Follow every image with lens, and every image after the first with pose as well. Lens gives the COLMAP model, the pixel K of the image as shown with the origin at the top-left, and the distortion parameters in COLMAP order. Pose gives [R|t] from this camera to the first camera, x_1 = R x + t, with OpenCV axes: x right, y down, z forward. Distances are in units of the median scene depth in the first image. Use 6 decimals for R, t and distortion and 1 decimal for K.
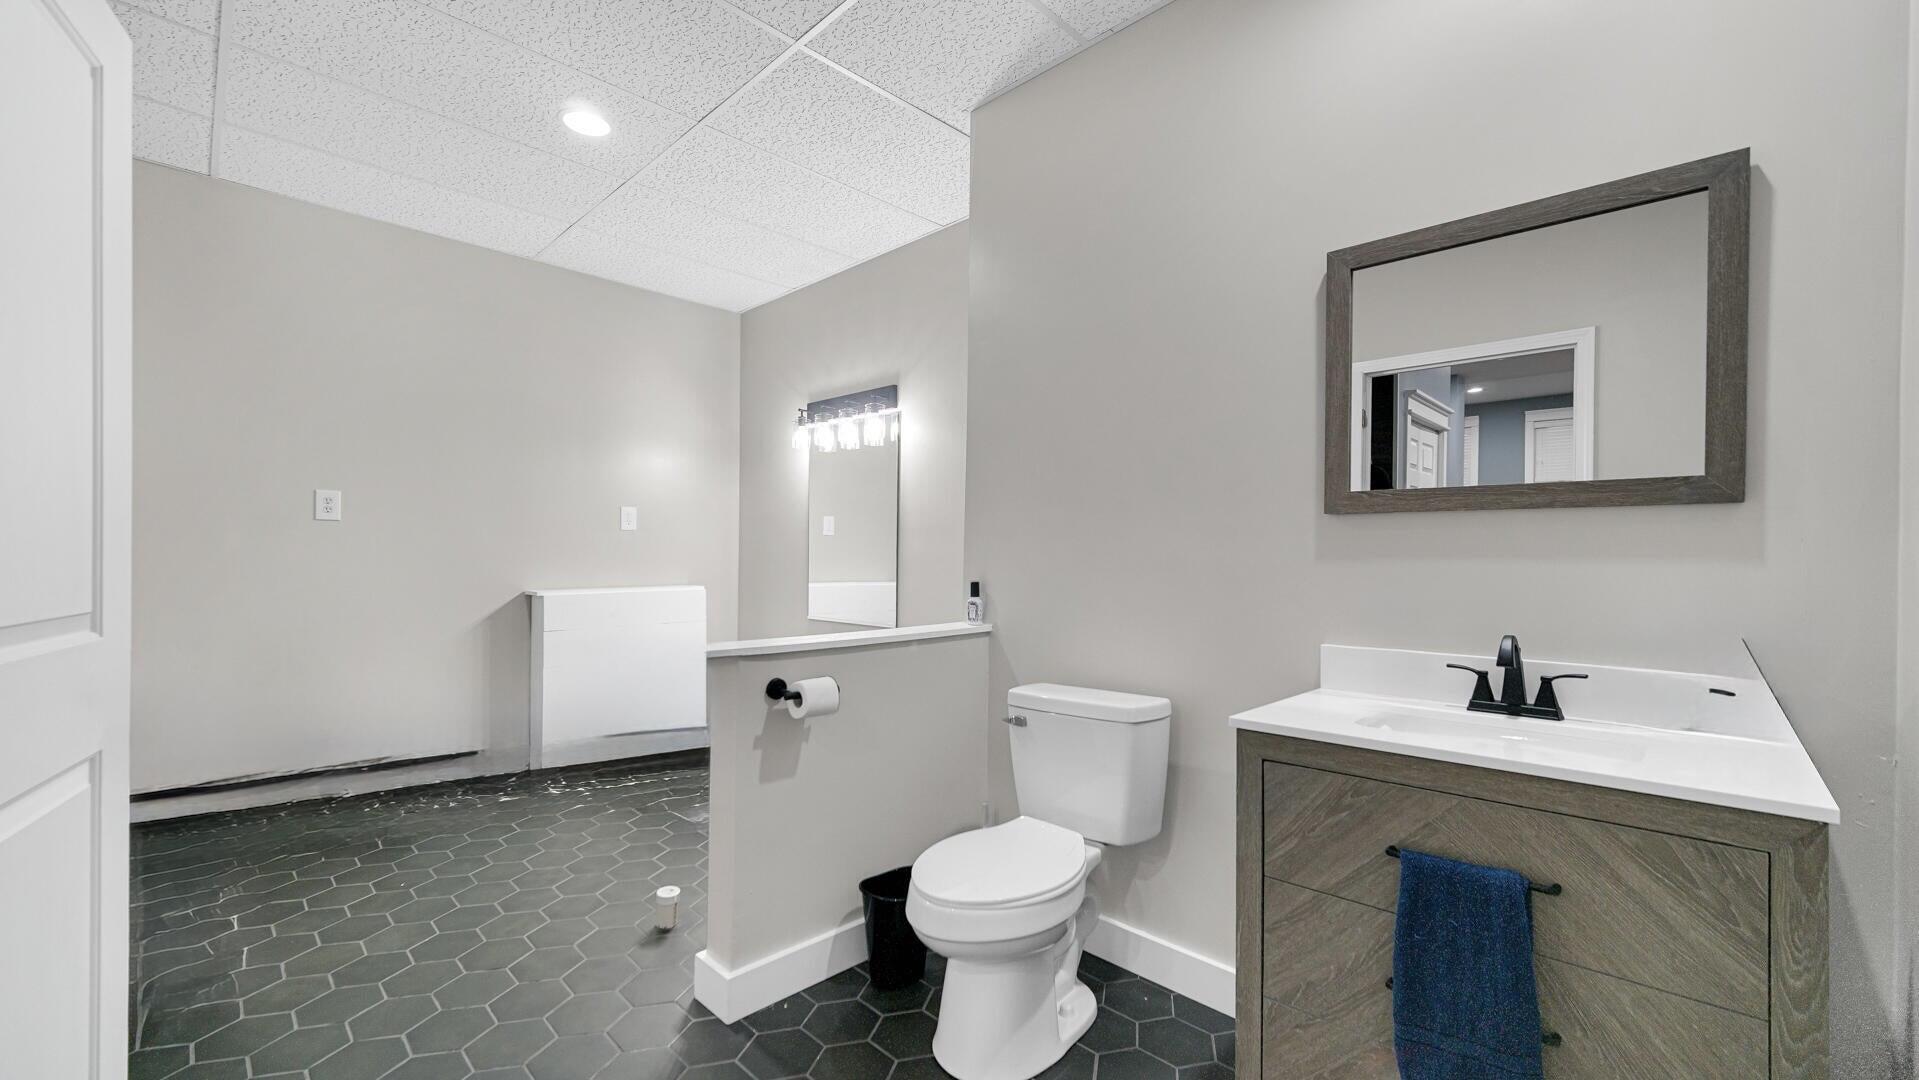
lens RADIAL K [[749.1, 0, 948.0], [0, 749.1, 552.0], [0, 0, 1]] dist [0.003505, 0.000198]
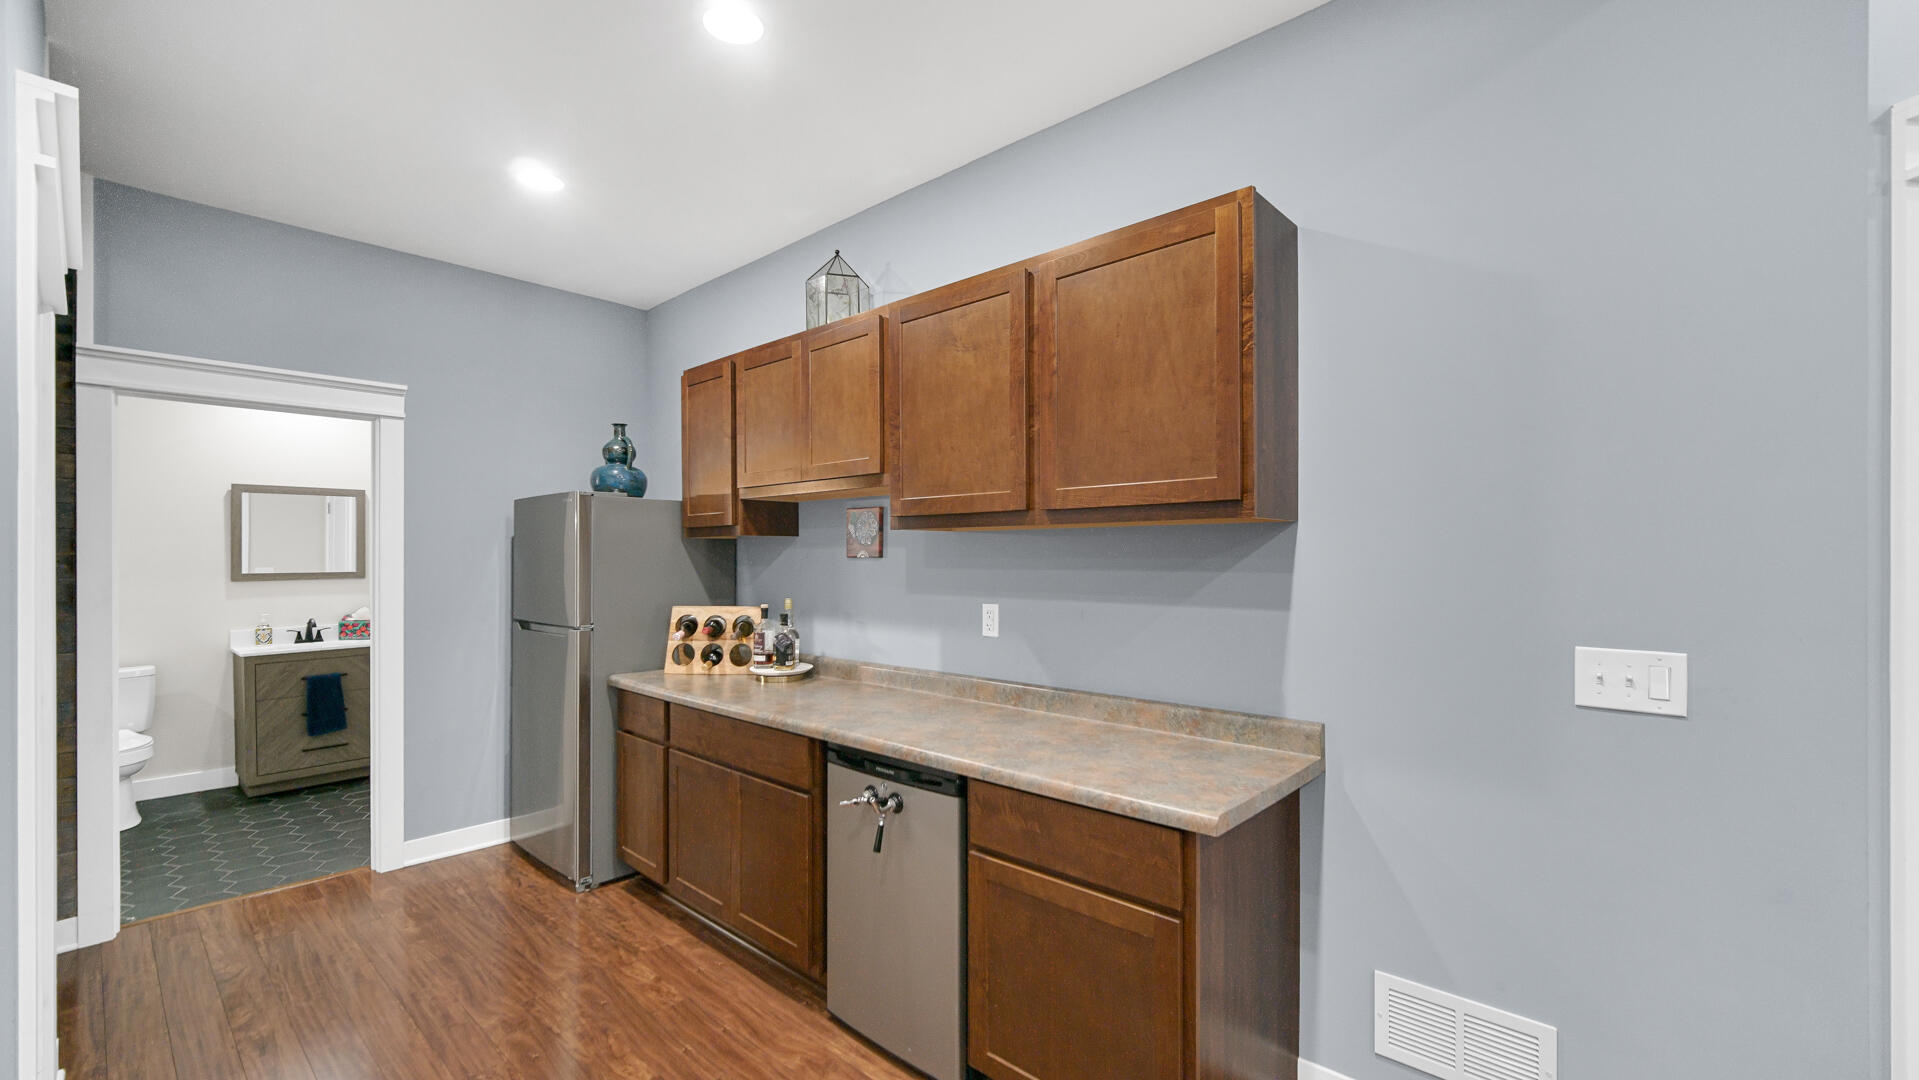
lens RADIAL K [[754.1, 0, 947.9], [0, 754.1, 546.5], [0, 0, 1]] dist [-0.003291, -0.000008]
pose [[-0.068830, -0.005095, 0.997615, -2.865118], [0.000341, 0.999987, 0.005131, -0.233676], [-0.997628, 0.000693, -0.068827, -1.653380]]
